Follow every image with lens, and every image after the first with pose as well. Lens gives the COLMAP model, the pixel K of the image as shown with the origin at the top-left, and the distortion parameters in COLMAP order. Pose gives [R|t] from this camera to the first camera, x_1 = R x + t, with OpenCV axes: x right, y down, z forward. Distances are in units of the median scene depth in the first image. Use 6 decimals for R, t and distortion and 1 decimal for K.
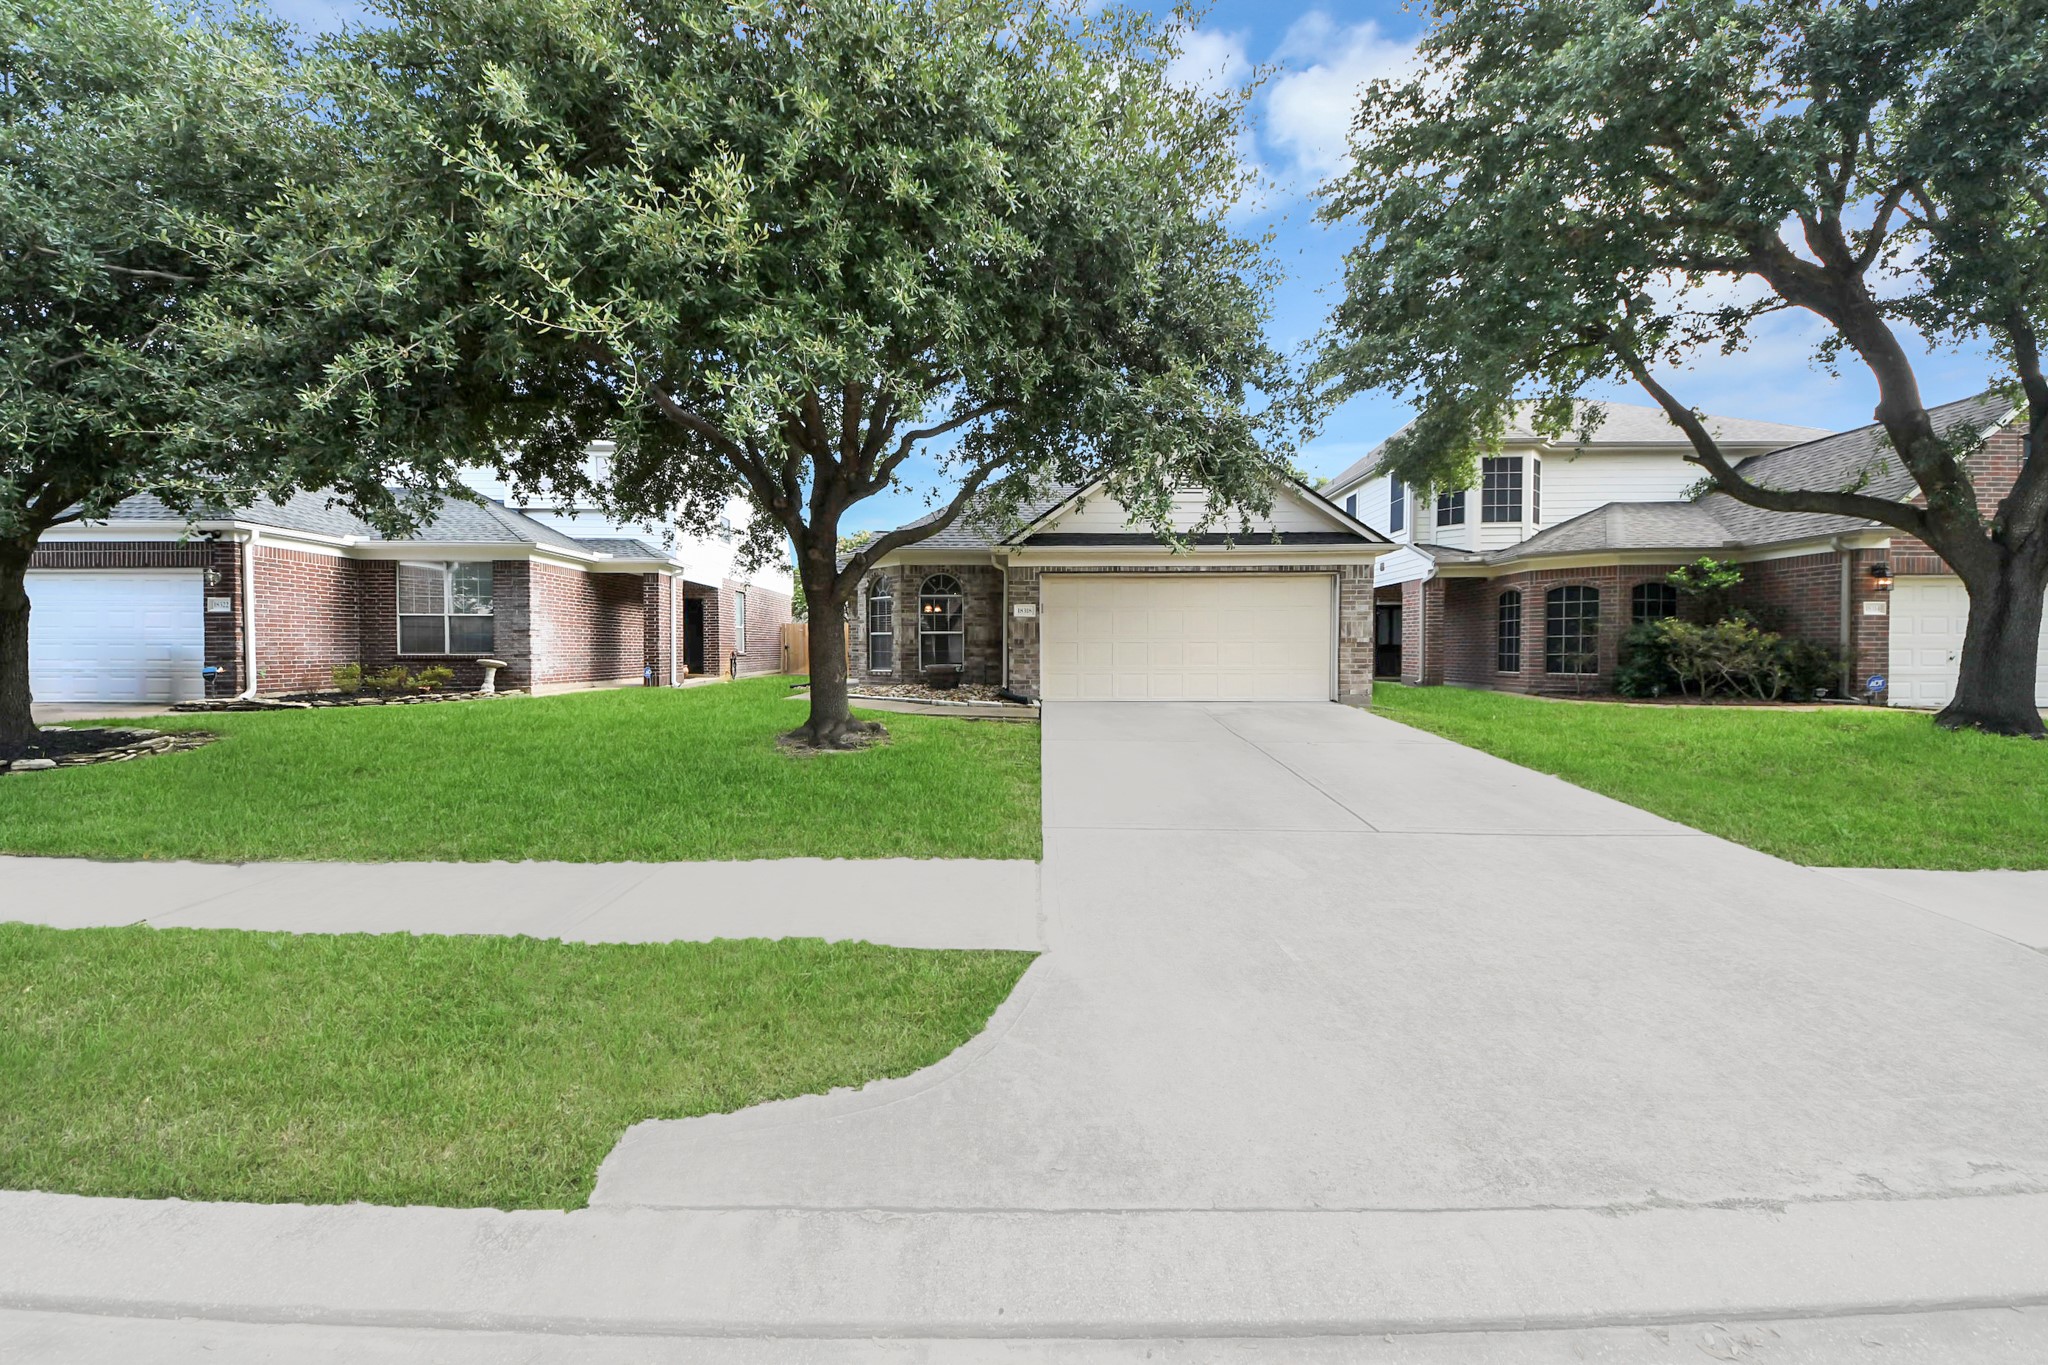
lens RADIAL K [[785.8, 0, 1011.5], [0, 785.8, 663.1], [0, 0, 1]] dist [0.034465, -0.026081]
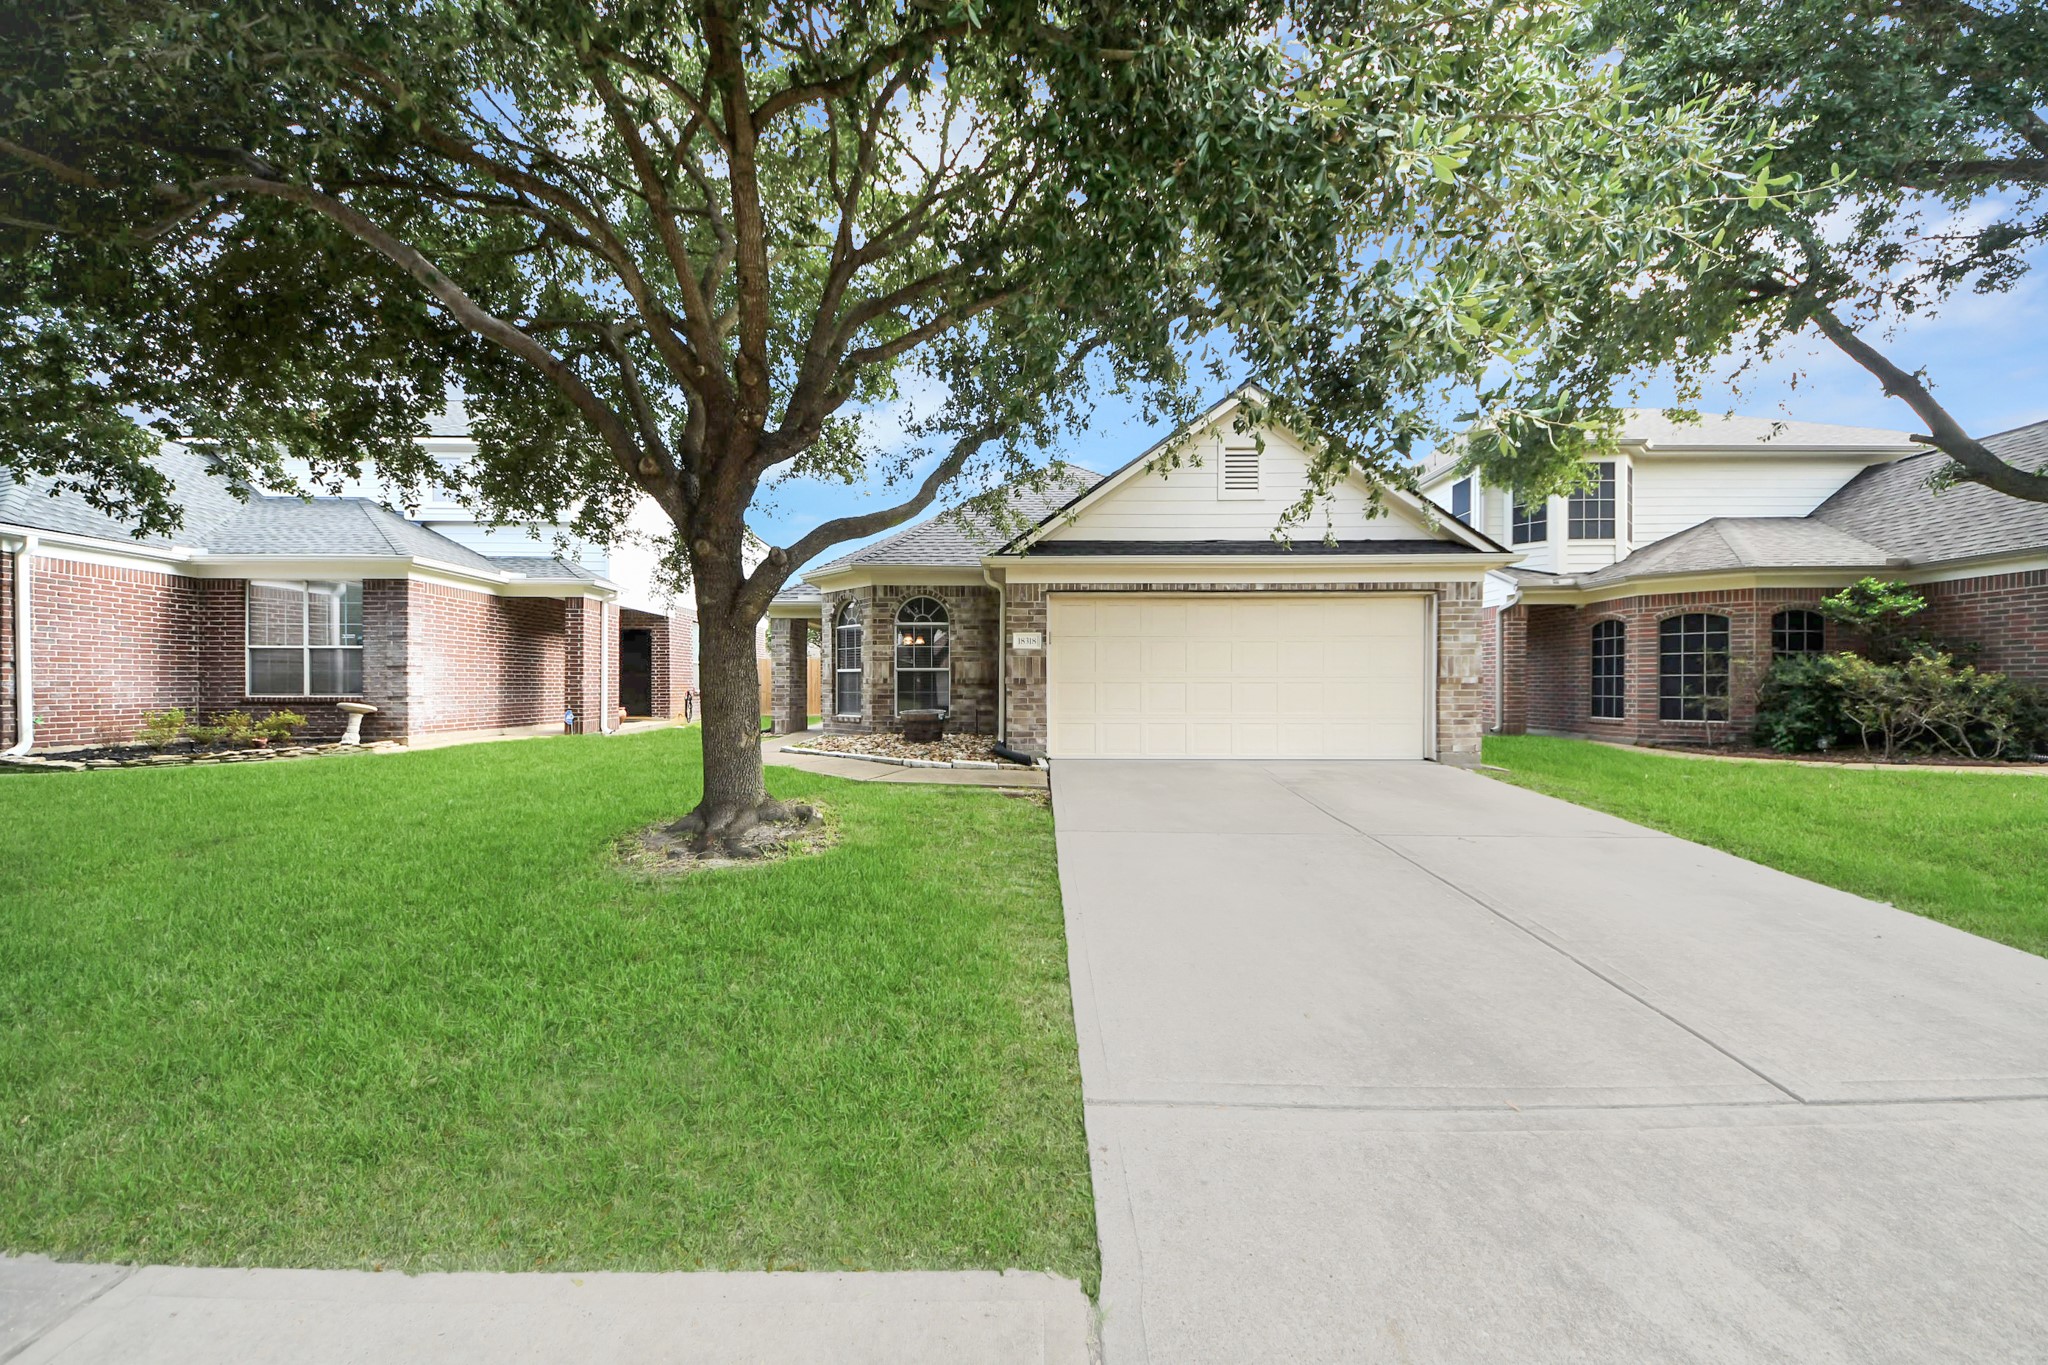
lens RADIAL K [[746.6, 0, 1009.2], [0, 746.6, 686.0], [0, 0, 1]] dist [0.019082, -0.014940]
pose [[0.999994, 0.001276, 0.003288, -0.002799], [-0.001224, 0.999877, -0.015604, -0.010614], [-0.003307, 0.015600, 0.999873, 0.249933]]
